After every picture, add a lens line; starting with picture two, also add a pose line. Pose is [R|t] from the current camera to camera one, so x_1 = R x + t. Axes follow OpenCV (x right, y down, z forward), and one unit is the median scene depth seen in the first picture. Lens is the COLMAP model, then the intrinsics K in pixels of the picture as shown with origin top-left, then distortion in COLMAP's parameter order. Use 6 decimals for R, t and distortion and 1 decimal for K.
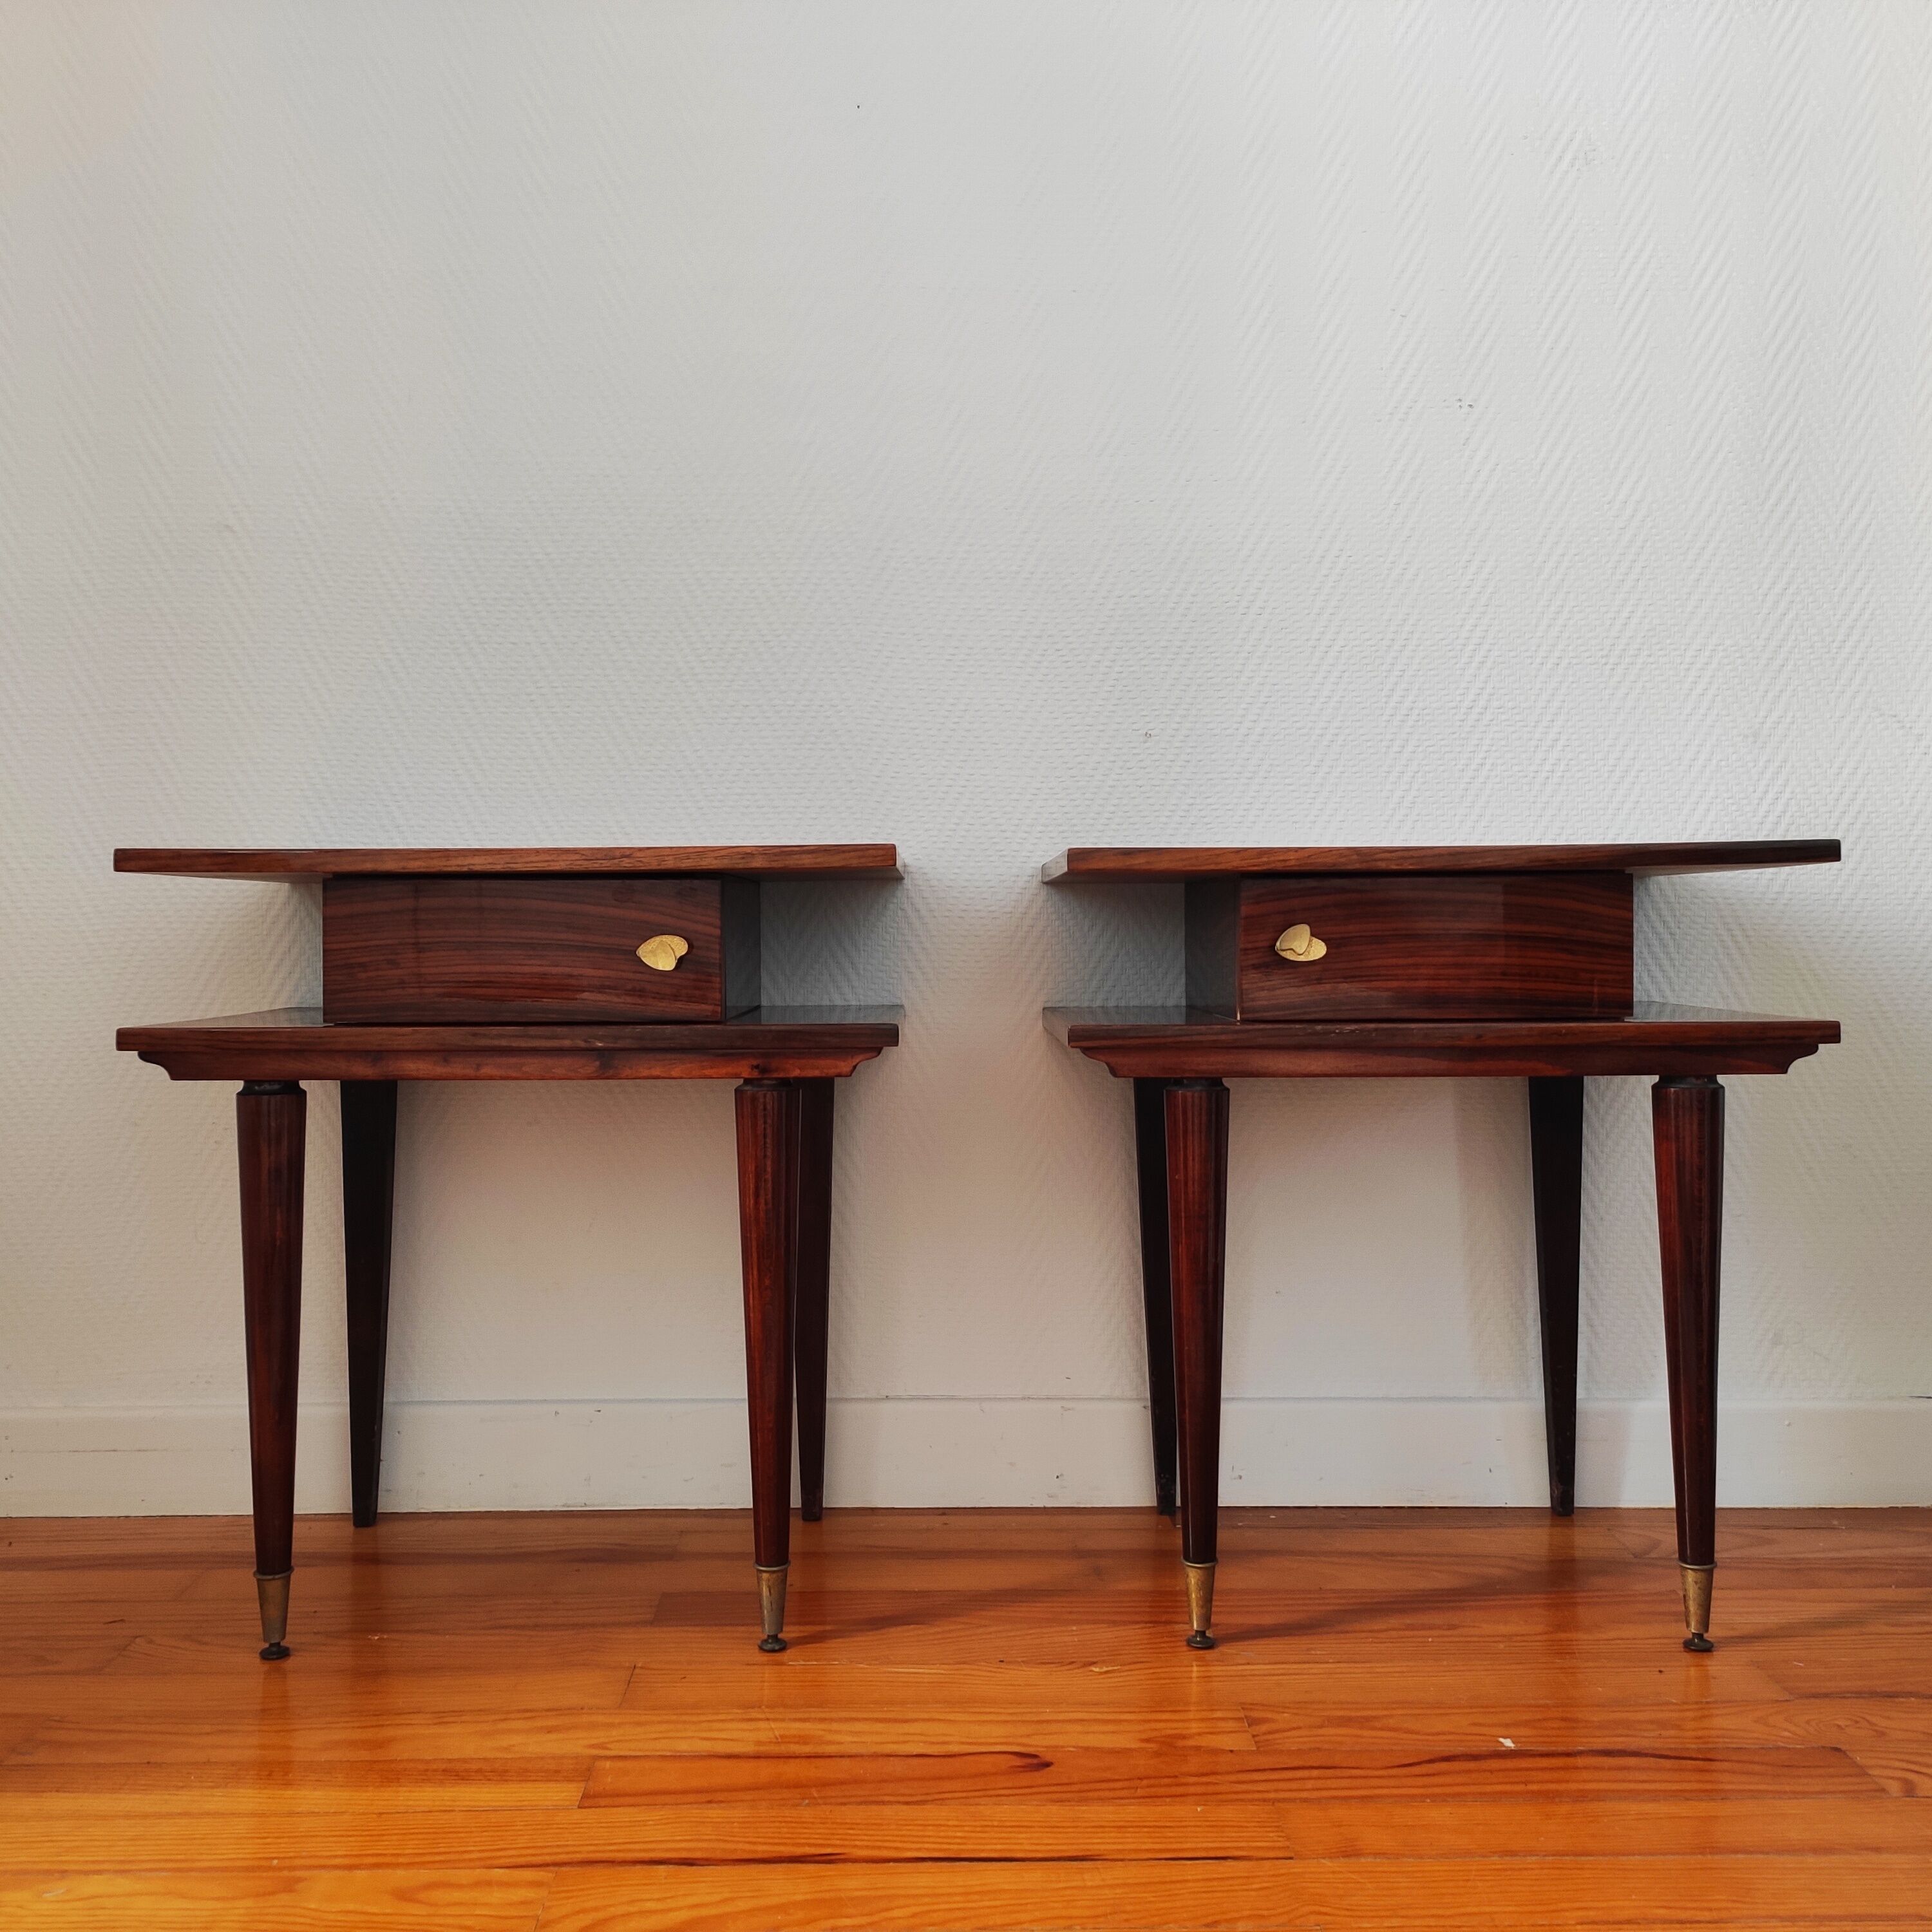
lens RADIAL K [[1888.8, 0, 963.1], [0, 1888.8, 961.1], [0, 0, 1]] dist [0.037985, 0.000000]
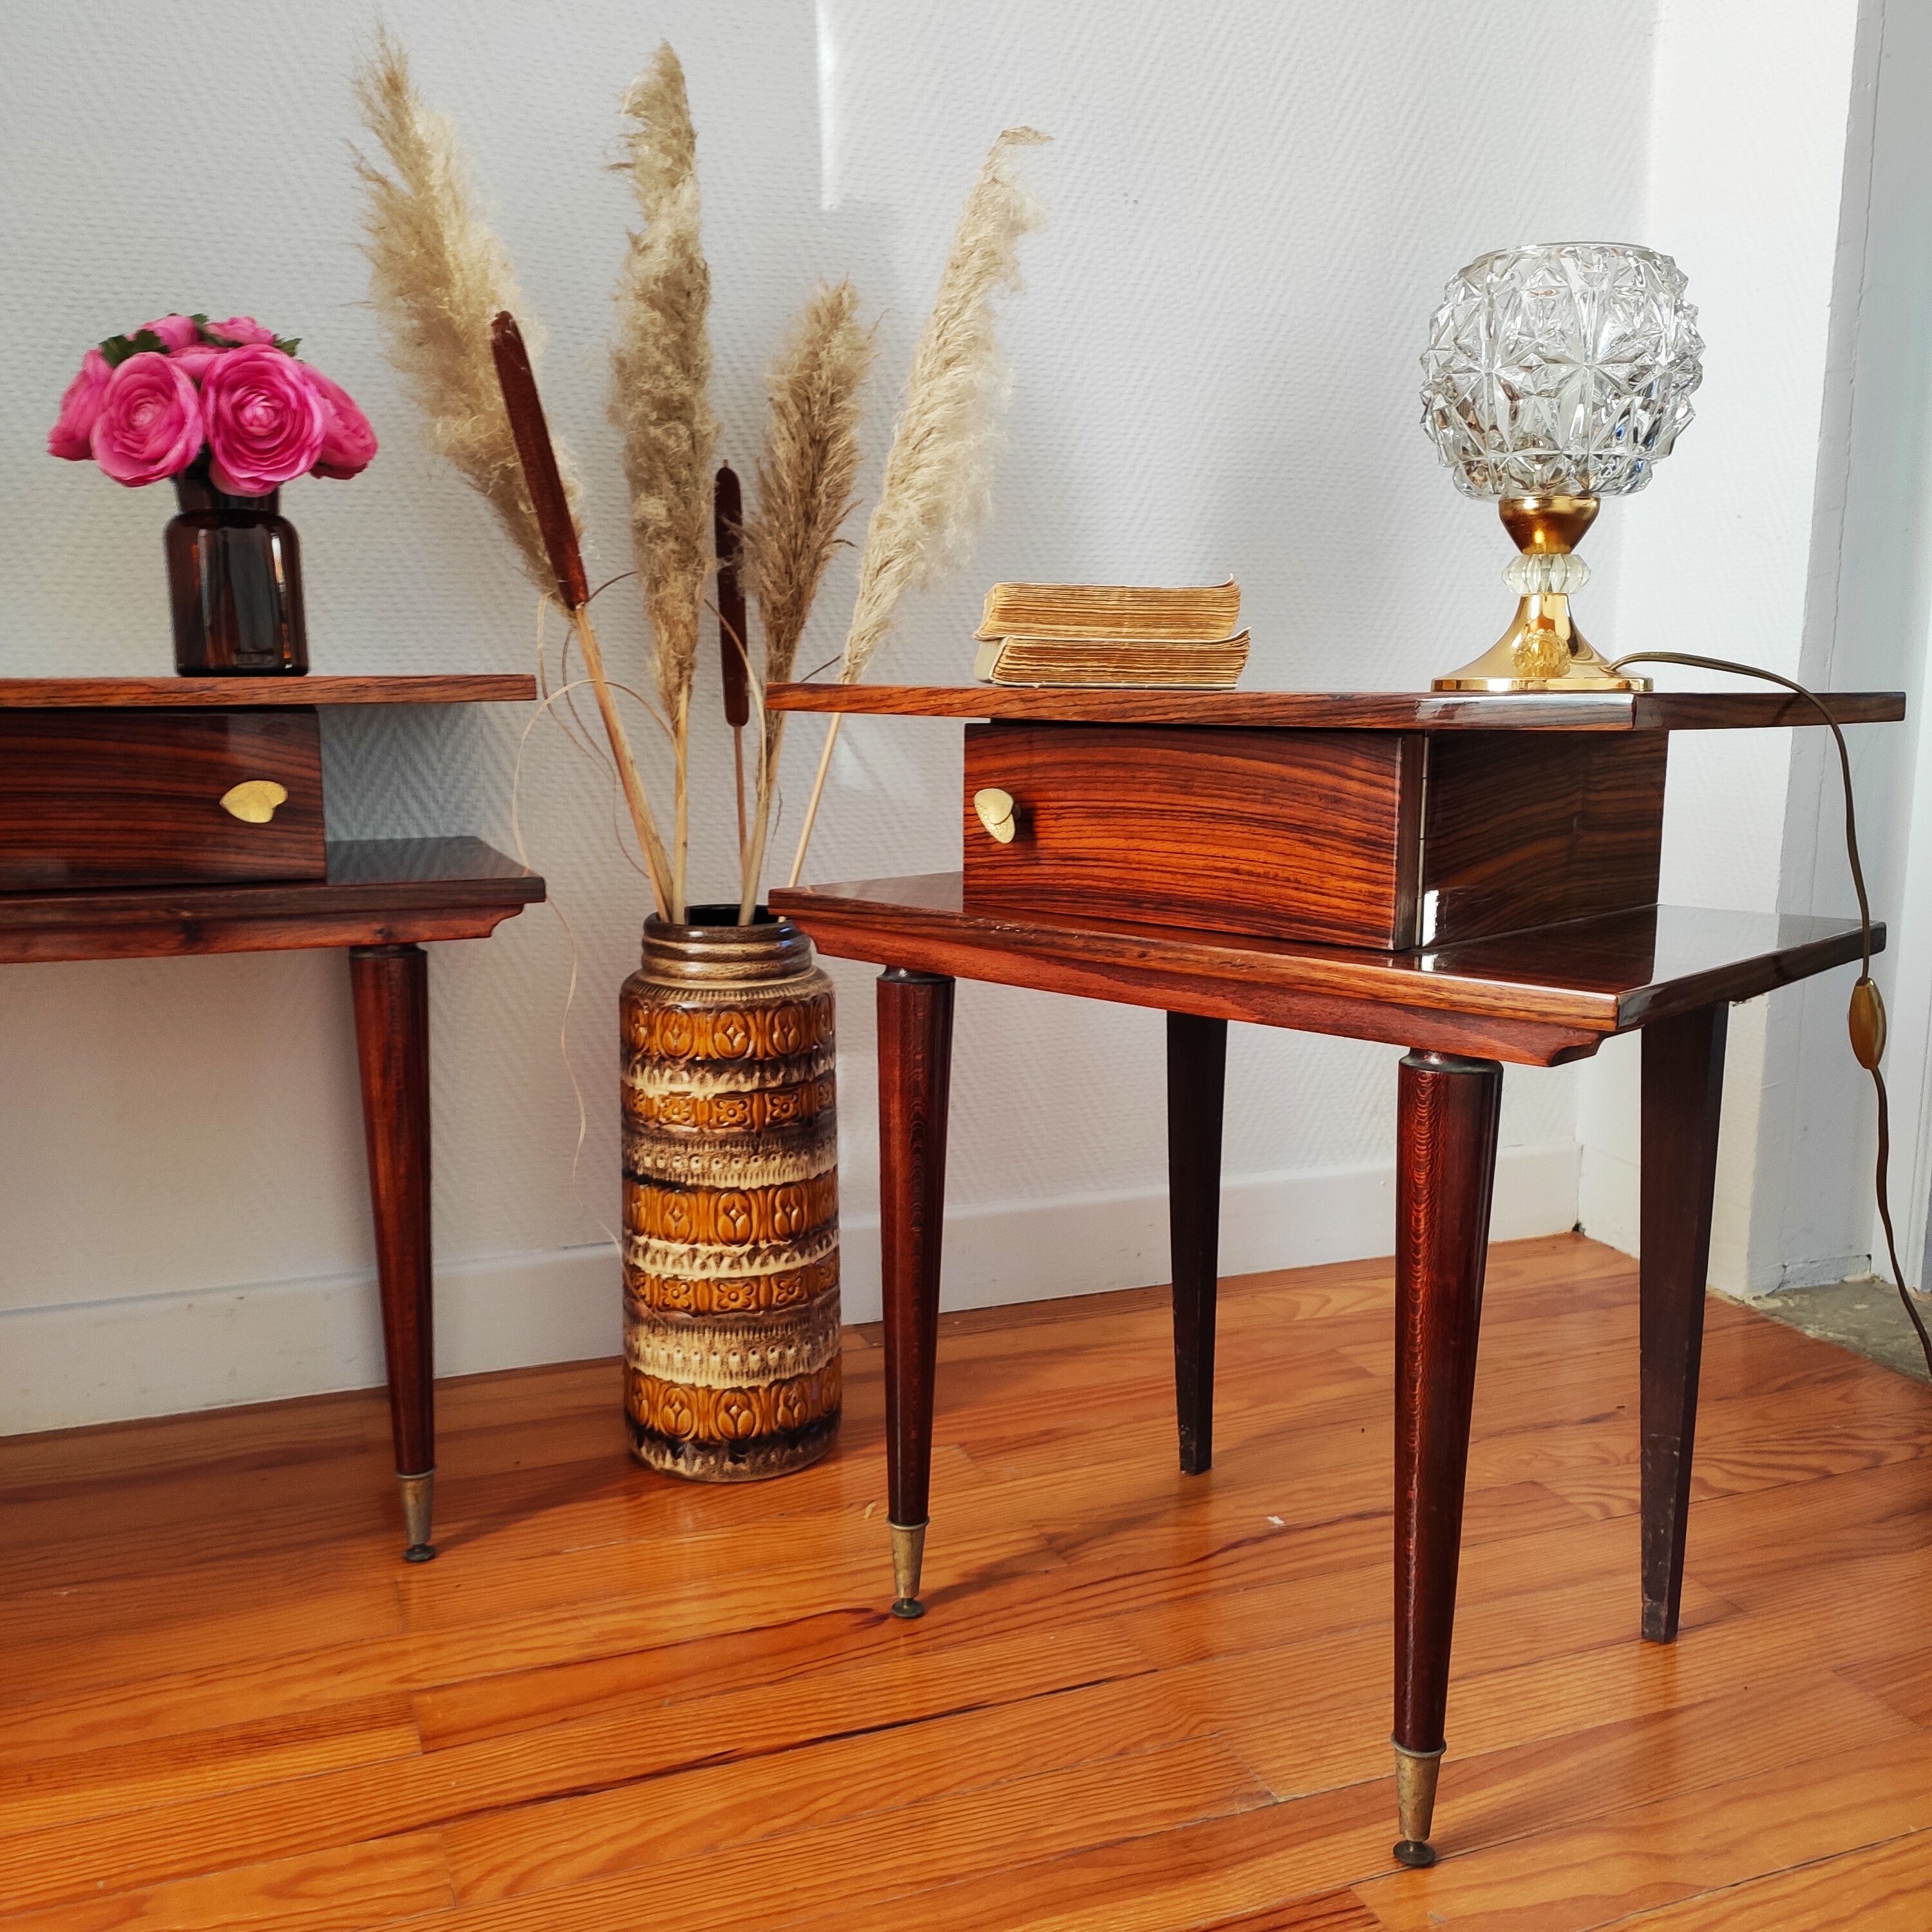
lens RADIAL K [[1888.8, 0, 953.5], [0, 1888.8, 968.2], [0, 0, 1]] dist [0.037985, 0.000000]
pose [[0.939907, -0.052723, 0.337336, -0.205798], [0.006235, 0.990492, 0.137432, -0.044750], [-0.341375, -0.127069, 0.931298, 0.087039]]
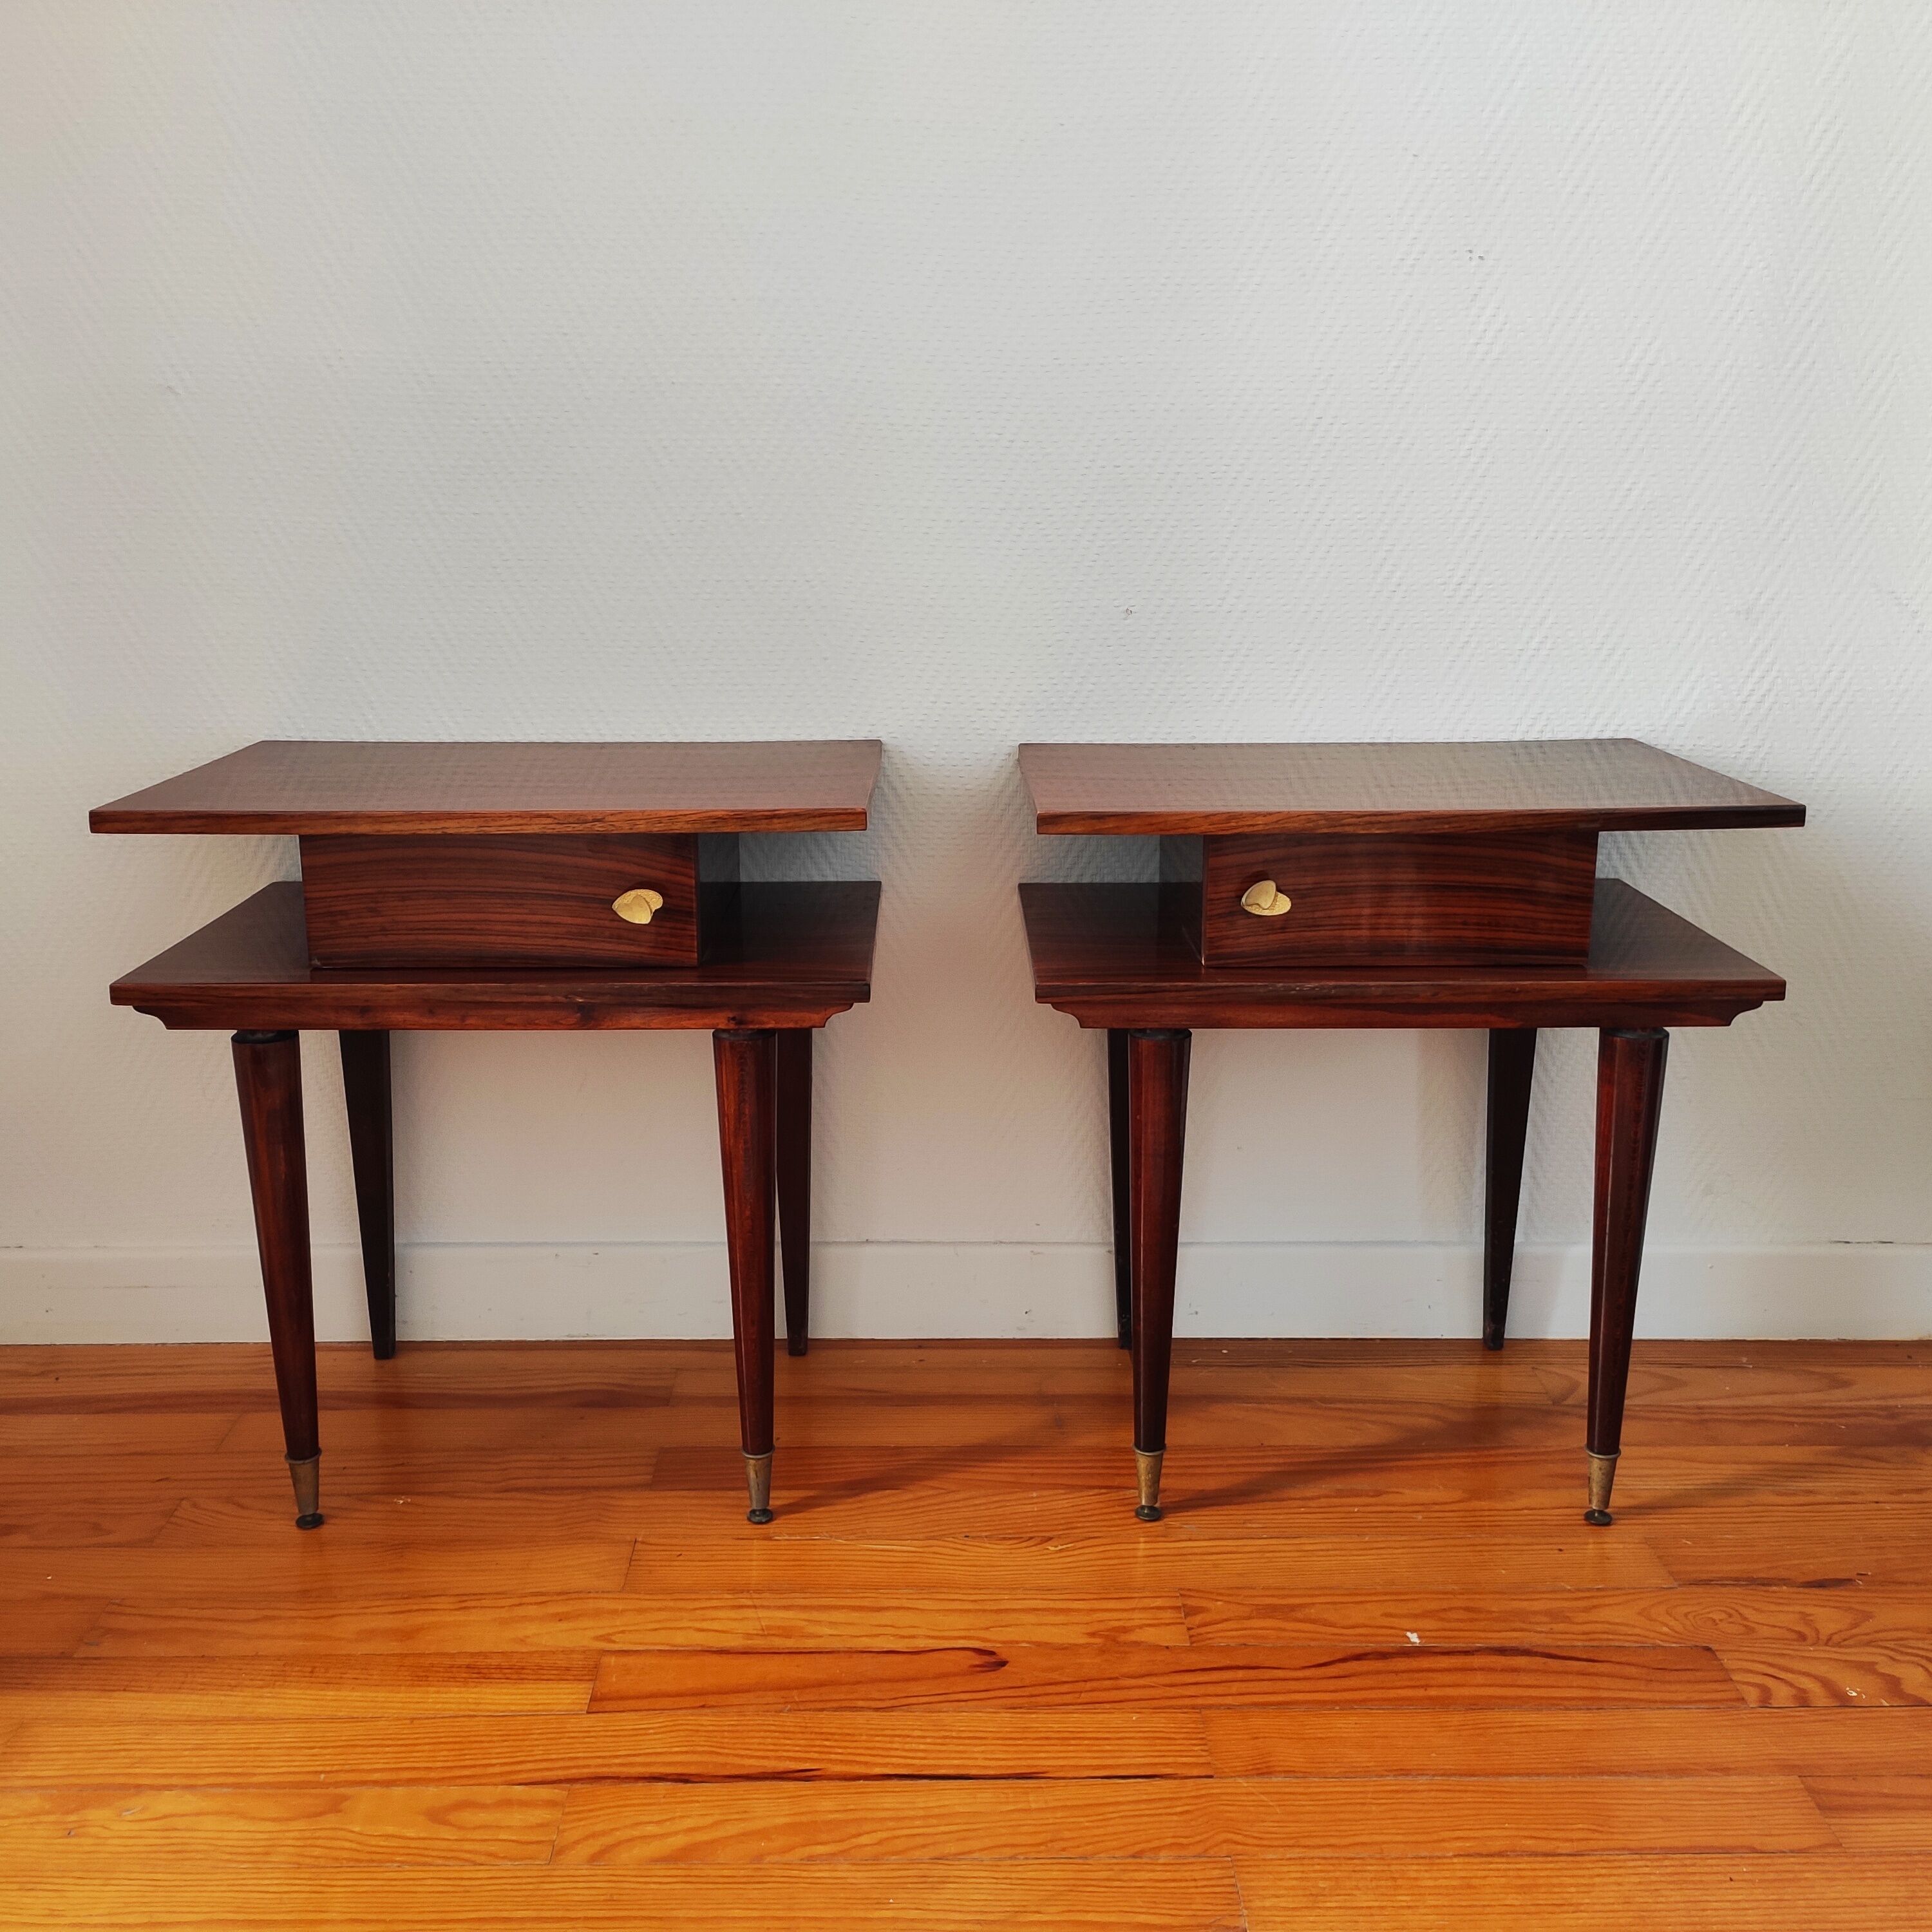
lens RADIAL K [[1888.8, 0, 965.3], [0, 1888.8, 952.9], [0, 0, 1]] dist [0.037985, 0.000000]
pose [[0.999984, 0.005652, 0.000459, 0.016317], [-0.005603, 0.972318, 0.233595, -0.212864], [0.000874, -0.233594, 0.972334, 0.005110]]
